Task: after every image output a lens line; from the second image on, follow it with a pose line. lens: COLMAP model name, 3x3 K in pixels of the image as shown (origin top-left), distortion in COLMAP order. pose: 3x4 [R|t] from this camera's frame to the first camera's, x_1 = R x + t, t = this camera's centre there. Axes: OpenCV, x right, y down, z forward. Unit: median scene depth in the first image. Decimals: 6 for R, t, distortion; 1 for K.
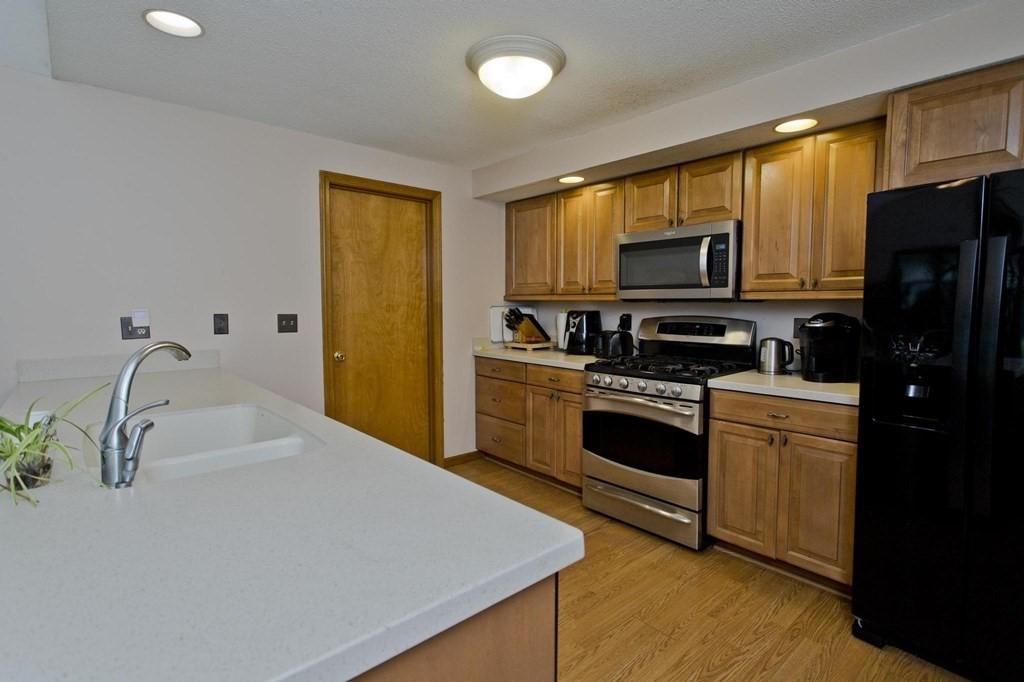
lens RADIAL K [[489.9, 0, 512.0], [0, 489.9, 341.0], [0, 0, 1]] dist [0.001308, 0.000620]
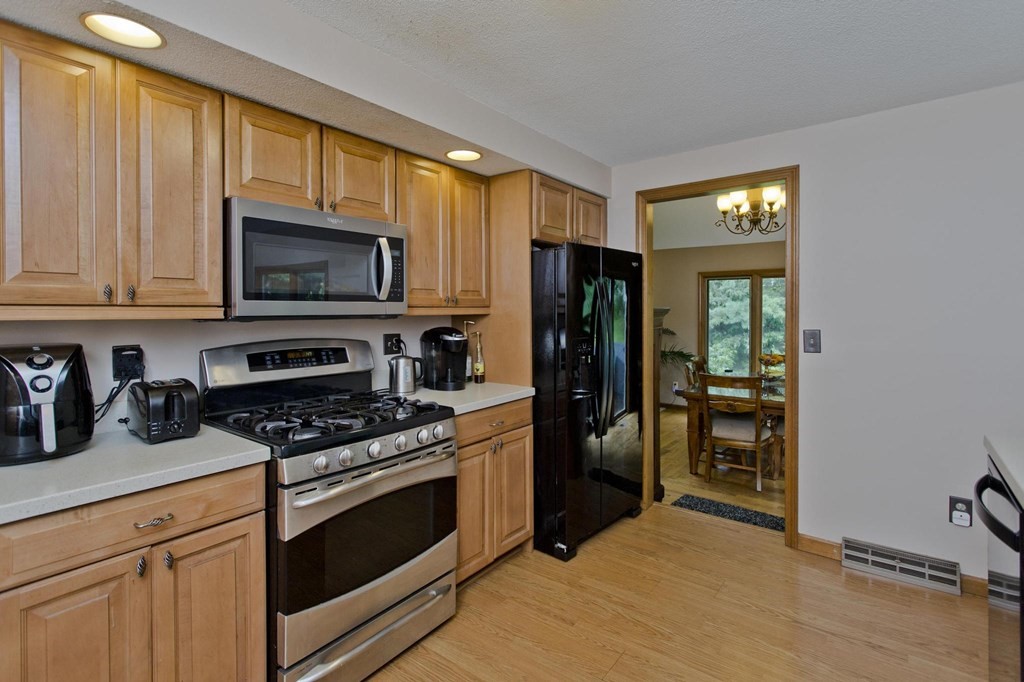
lens RADIAL K [[500.0, 0, 514.4], [0, 500.0, 315.1], [0, 0, 1]] dist [-0.000168, -0.000056]
pose [[-0.198245, -0.005124, 0.980139, -0.448178], [0.081895, 0.996403, 0.021774, -0.088087], [-0.976725, 0.084585, -0.197112, 0.966575]]
